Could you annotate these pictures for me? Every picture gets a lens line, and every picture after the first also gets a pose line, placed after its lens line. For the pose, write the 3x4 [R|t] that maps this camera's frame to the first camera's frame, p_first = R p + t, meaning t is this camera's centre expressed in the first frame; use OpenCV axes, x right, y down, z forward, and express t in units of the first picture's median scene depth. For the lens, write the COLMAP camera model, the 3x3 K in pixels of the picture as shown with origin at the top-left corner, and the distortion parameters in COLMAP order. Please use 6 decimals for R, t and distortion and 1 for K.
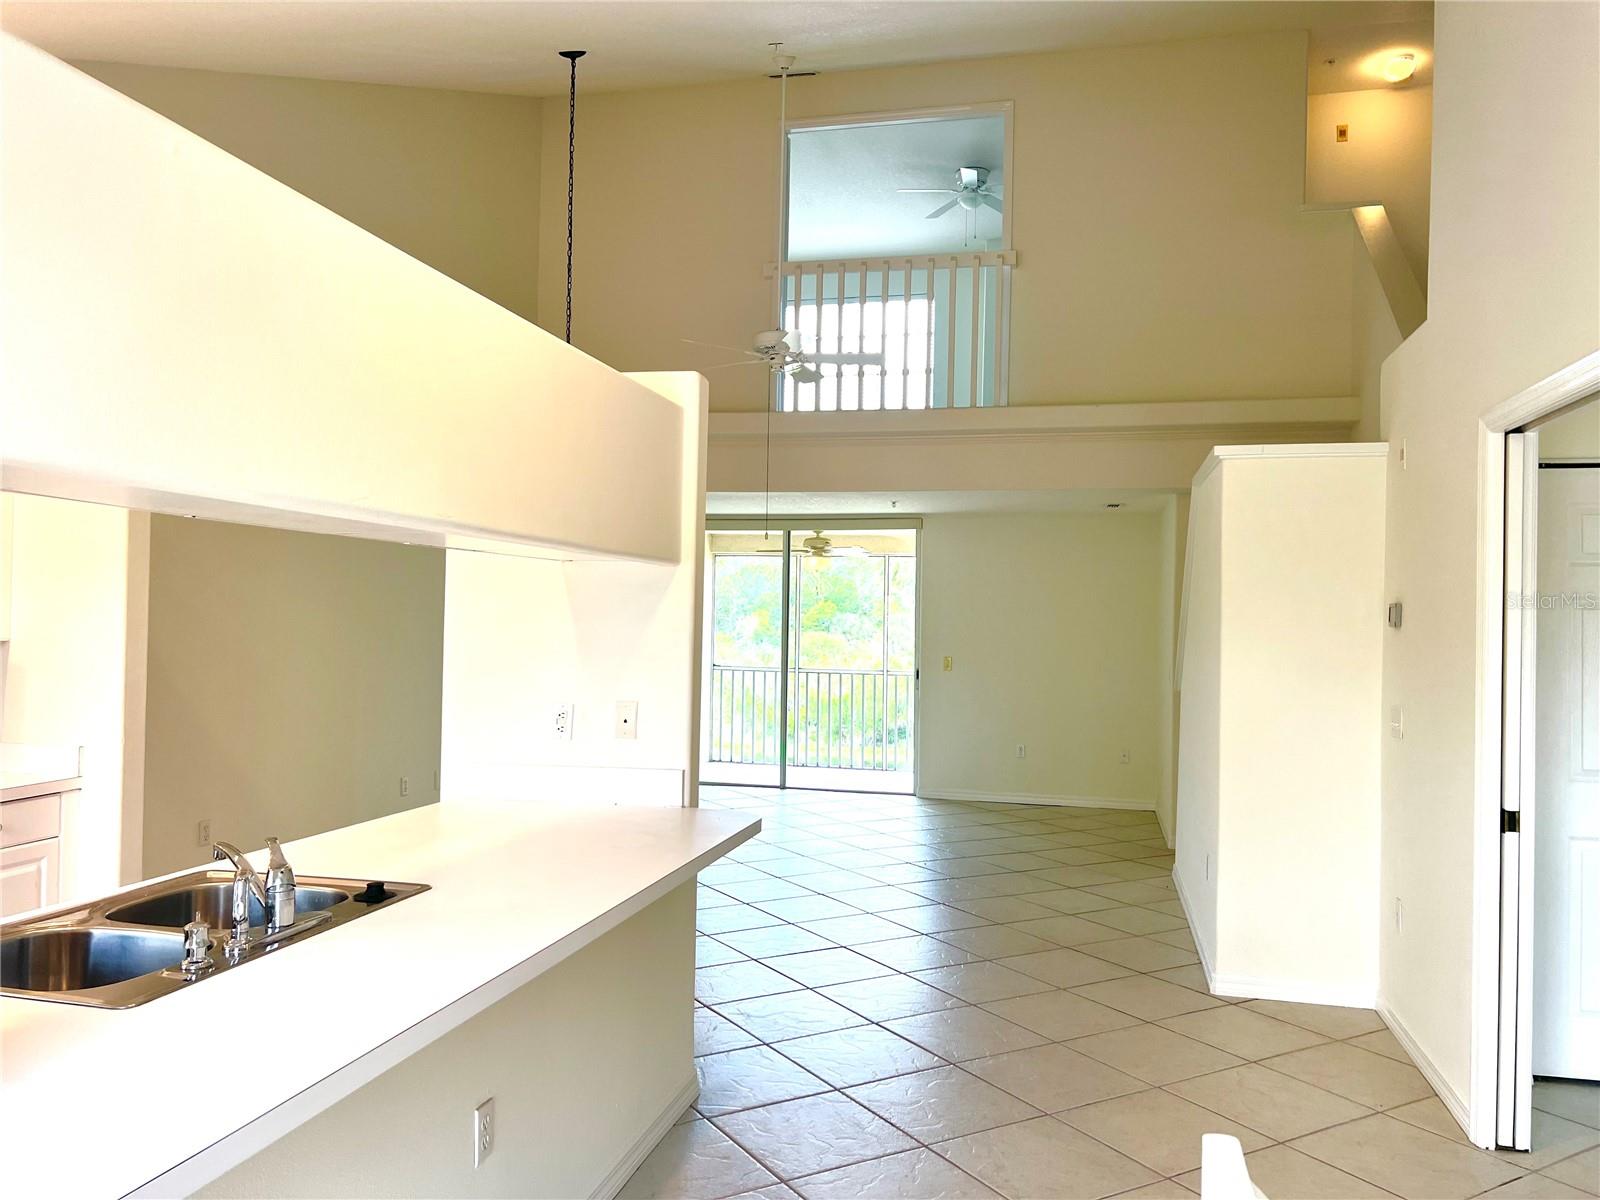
lens RADIAL K [[1171.1, 0, 792.5], [0, 1171.1, 603.3], [0, 0, 1]] dist [0.000094, -0.000079]
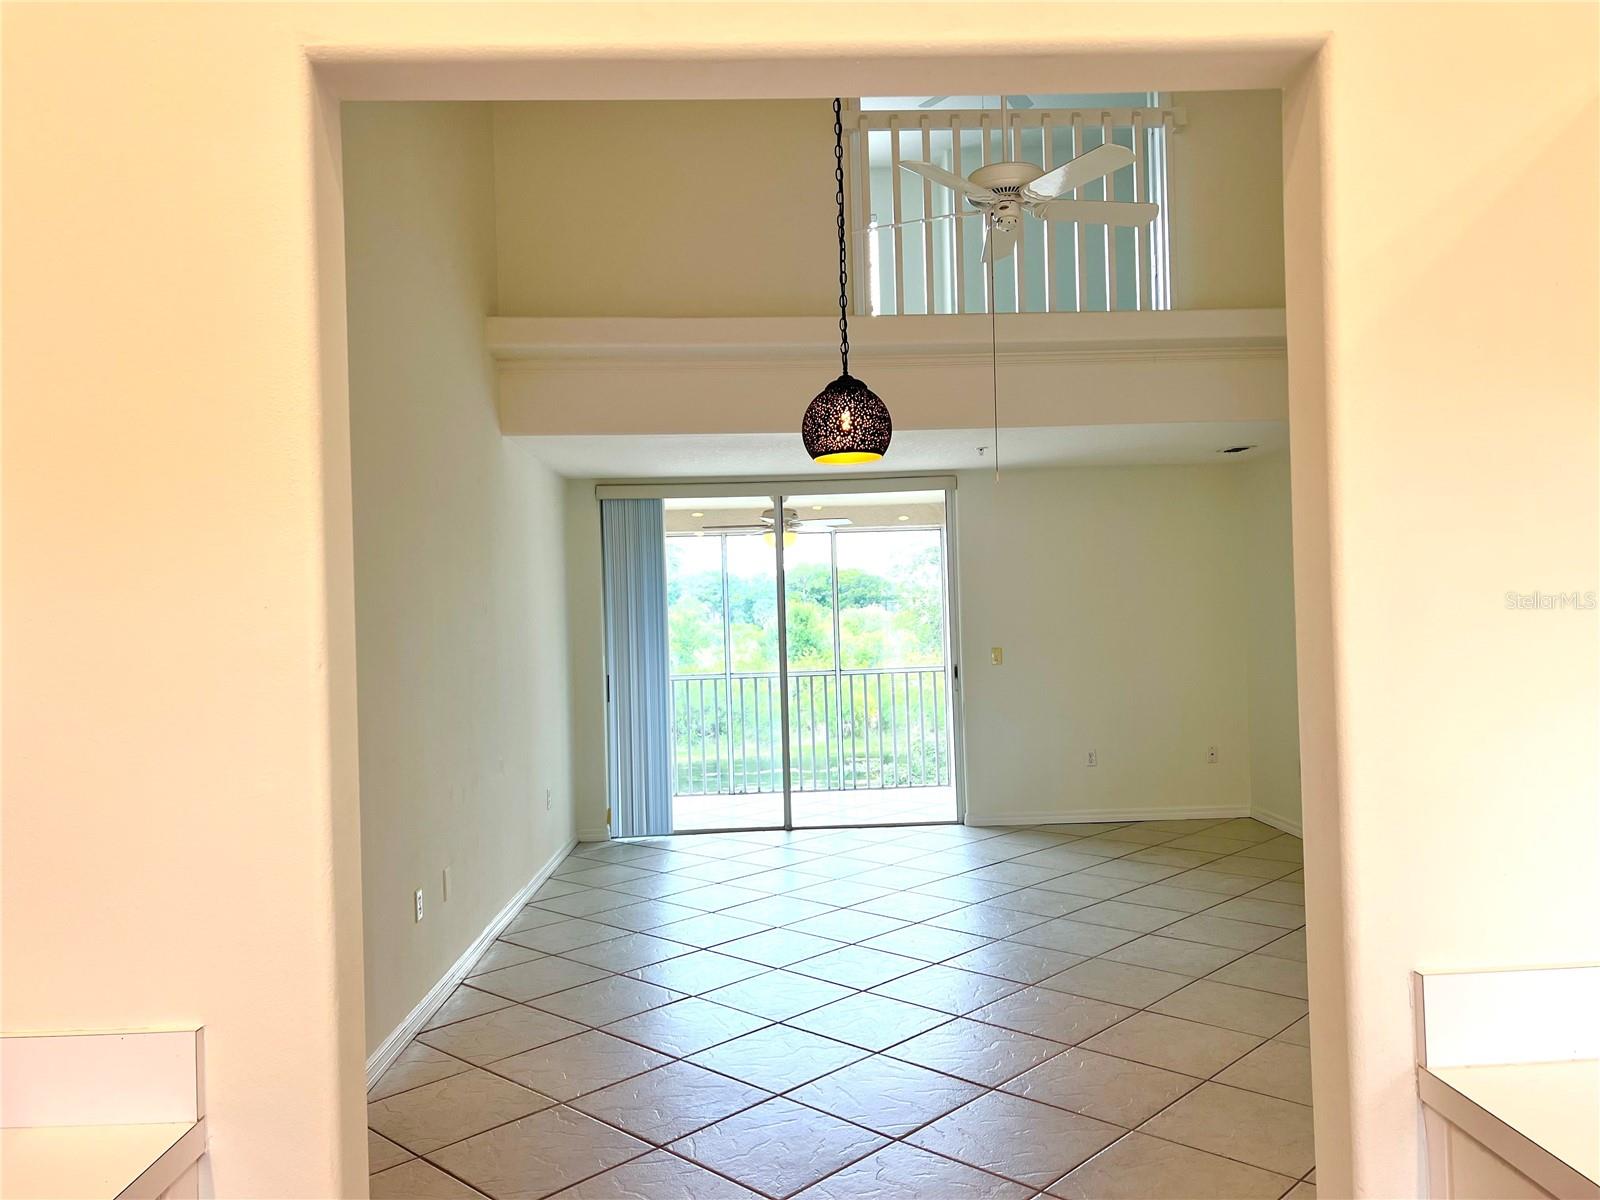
lens RADIAL K [[1171.1, 0, 810.5], [0, 1171.1, 598.5], [0, 0, 1]] dist [0.000094, -0.000079]
pose [[0.960009, -0.045246, 0.276288, -0.201209], [0.045715, 0.998943, 0.004745, 0.002480], [-0.276210, 0.008076, 0.961063, 0.251124]]
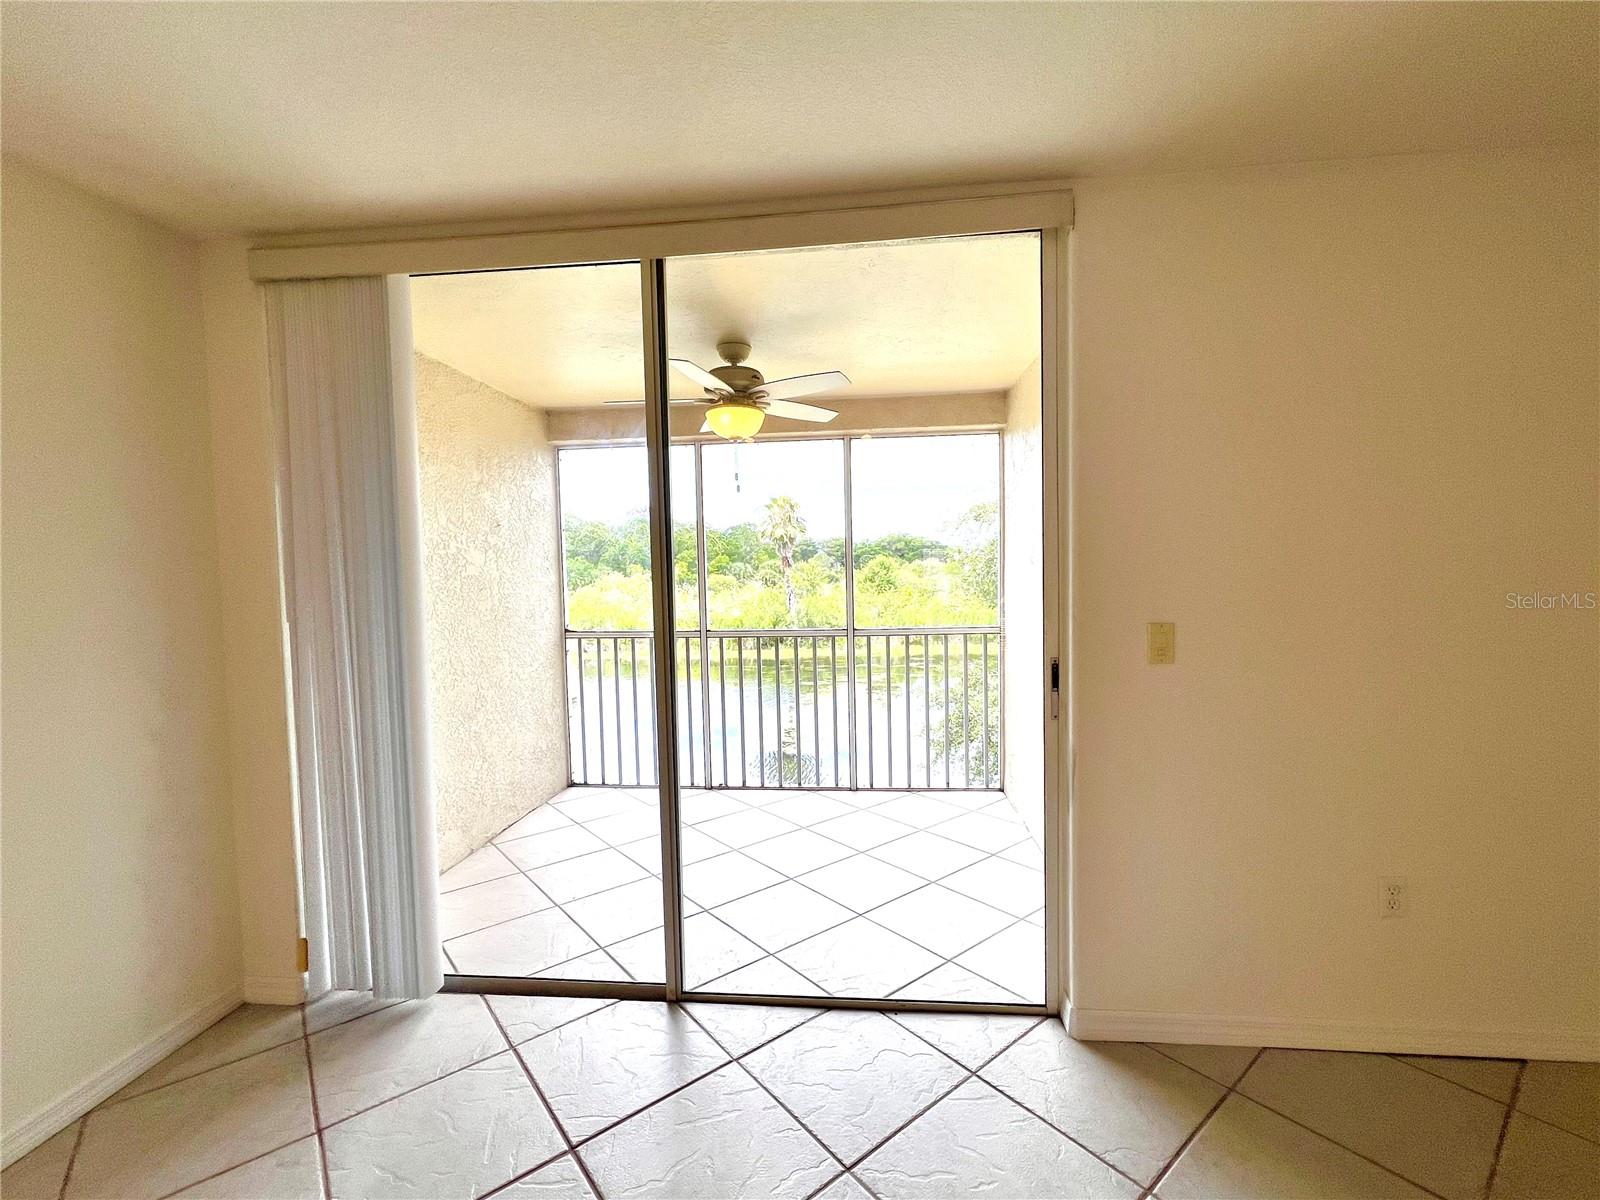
lens RADIAL K [[692.5, 0, 800.6], [0, 692.5, 592.0], [0, 0, 1]] dist [0.002353, -0.000336]
pose [[0.989224, -0.042195, 0.140197, 0.005301], [0.035060, 0.997980, 0.052979, 0.022067], [-0.142149, -0.047493, 0.988705, 0.786914]]
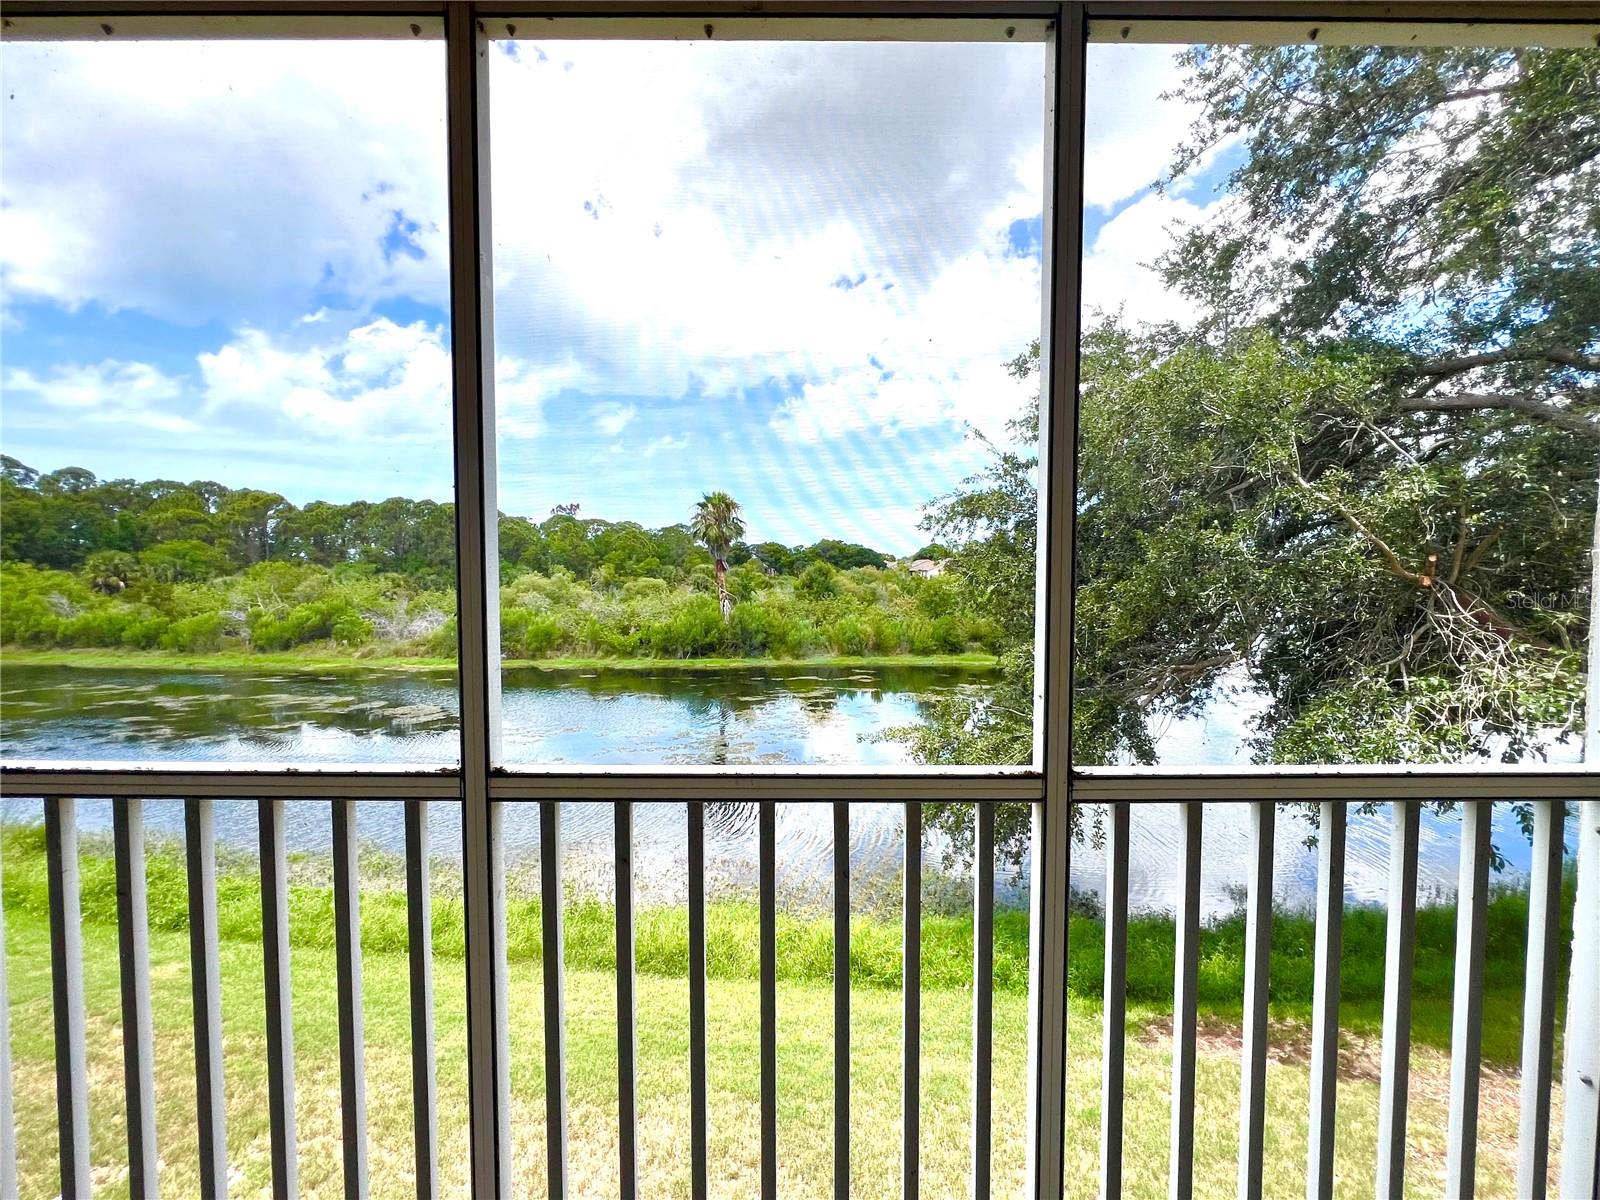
lens RADIAL K [[692.5, 0, 796.3], [0, 692.5, 600.1], [0, 0, 1]] dist [0.002353, -0.000336]
pose [[0.972812, -0.024687, 0.230276, 0.029064], [0.011439, 0.998211, 0.058688, 0.033379], [-0.231312, -0.054458, 0.971354, 1.095486]]
